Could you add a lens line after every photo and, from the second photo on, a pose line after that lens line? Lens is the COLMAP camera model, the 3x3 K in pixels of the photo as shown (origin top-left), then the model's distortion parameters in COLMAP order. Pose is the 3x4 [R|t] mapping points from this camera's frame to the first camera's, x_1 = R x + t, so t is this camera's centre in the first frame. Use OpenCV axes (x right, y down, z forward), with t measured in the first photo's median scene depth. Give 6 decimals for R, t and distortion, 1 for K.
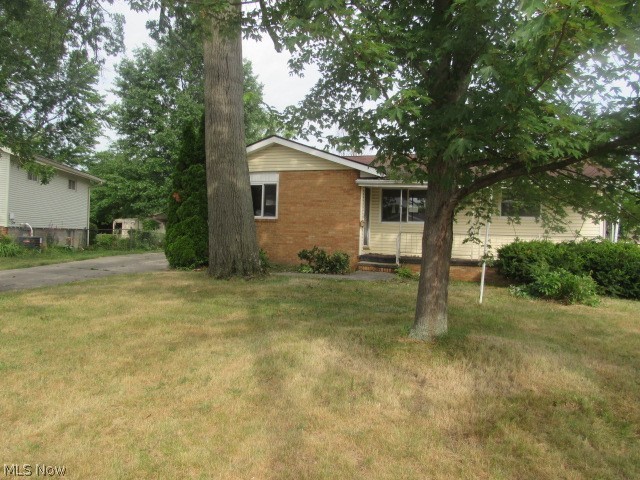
lens RADIAL K [[457.2, 0, 320.0], [0, 457.2, 240.0], [0, 0, 1]] dist [-0.028199, -0.000217]
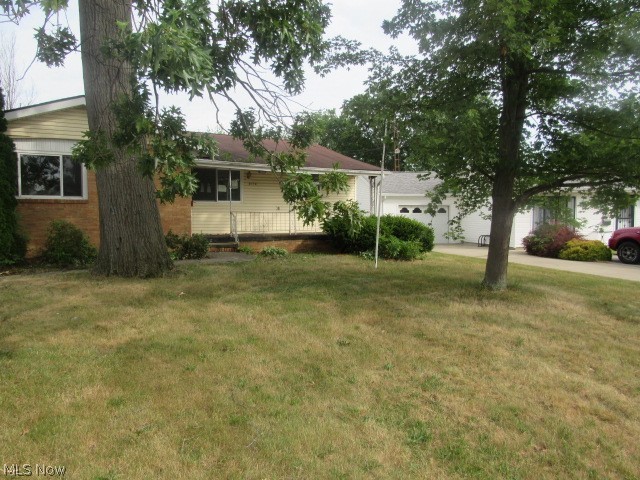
lens RADIAL K [[457.2, 0, 320.0], [0, 457.2, 240.0], [0, 0, 1]] dist [-0.028199, -0.000217]
pose [[0.657180, -0.074967, 0.749996, -0.472794], [0.024653, 0.996647, 0.078020, -0.029551], [-0.753330, -0.032783, 0.656825, 0.168710]]
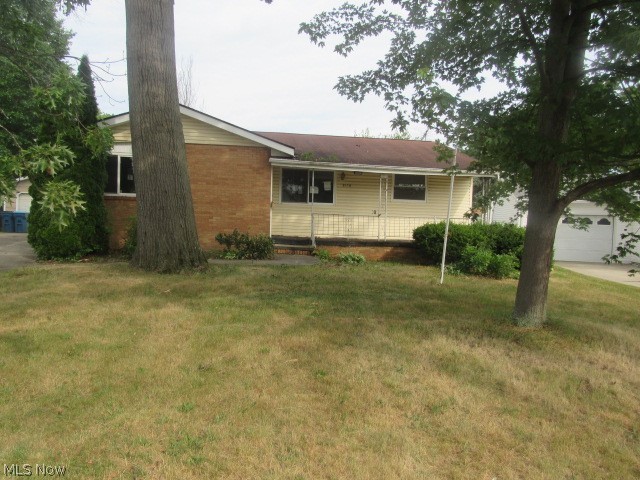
lens RADIAL K [[457.2, 0, 320.0], [0, 457.2, 240.0], [0, 0, 1]] dist [-0.028199, -0.000217]
pose [[0.900986, -0.024312, 0.433166, -0.241112], [0.000488, 0.998485, 0.055027, -0.015109], [-0.433848, -0.049368, 0.899633, 0.098277]]
